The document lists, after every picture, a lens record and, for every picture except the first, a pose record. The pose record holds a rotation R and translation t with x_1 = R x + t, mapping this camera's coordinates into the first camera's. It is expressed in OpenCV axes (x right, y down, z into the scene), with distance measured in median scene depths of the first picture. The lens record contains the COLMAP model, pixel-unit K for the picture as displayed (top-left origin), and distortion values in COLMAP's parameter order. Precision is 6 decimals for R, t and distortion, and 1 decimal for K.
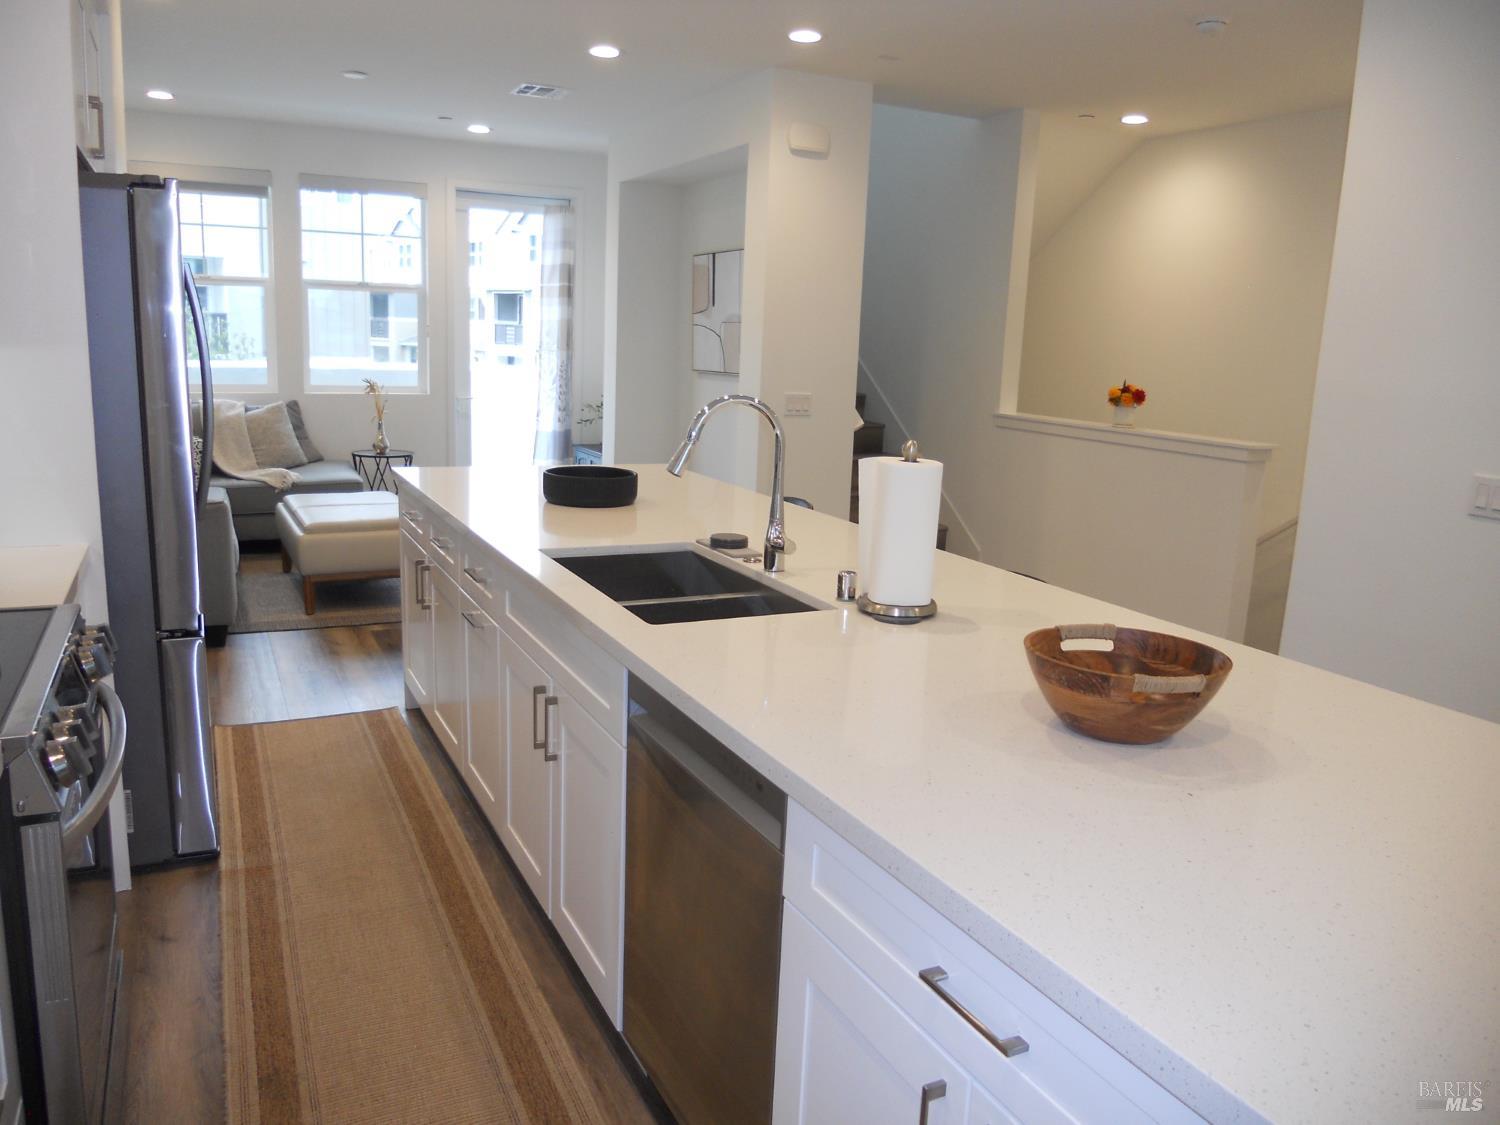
lens RADIAL K [[1137.5, 0, 749.6], [0, 1137.5, 562.3], [0, 0, 1]] dist [-0.061040, -0.001540]
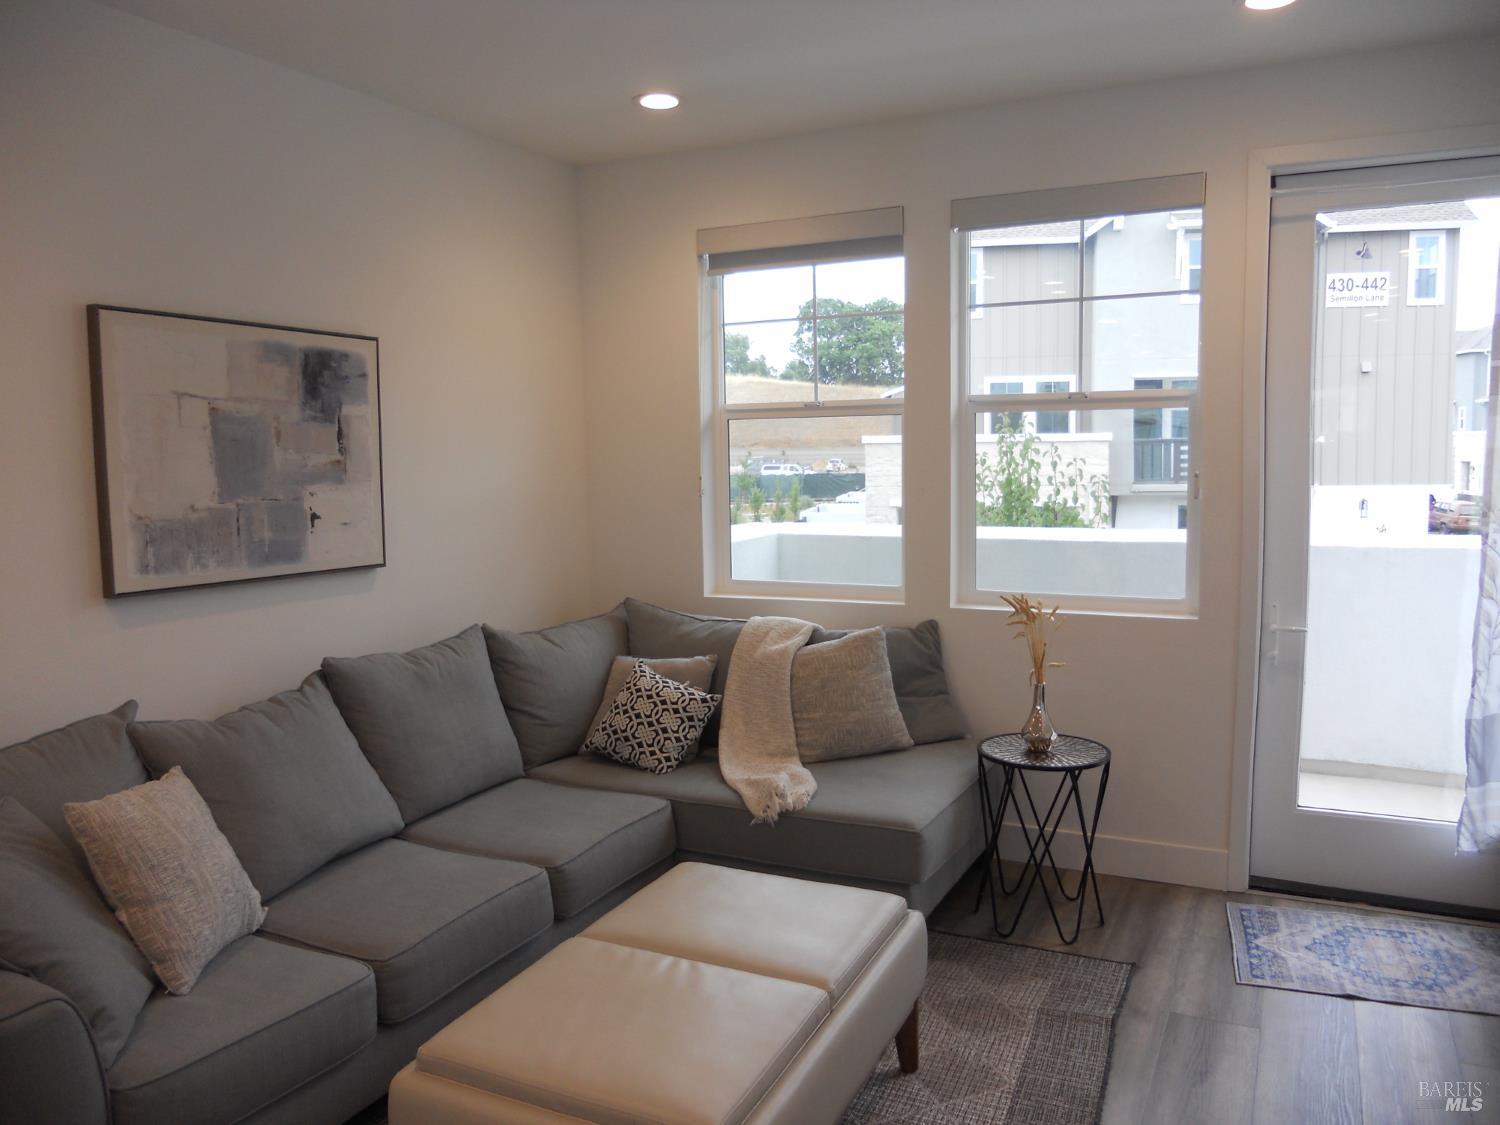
lens RADIAL K [[1137.5, 0, 755.1], [0, 1137.5, 568.7], [0, 0, 1]] dist [-0.061040, -0.001540]
pose [[0.582414, 0.045133, -0.811639, -0.012906], [-0.116761, 0.992749, -0.028581, -0.146317], [0.804463, 0.111414, 0.583460, 0.626958]]
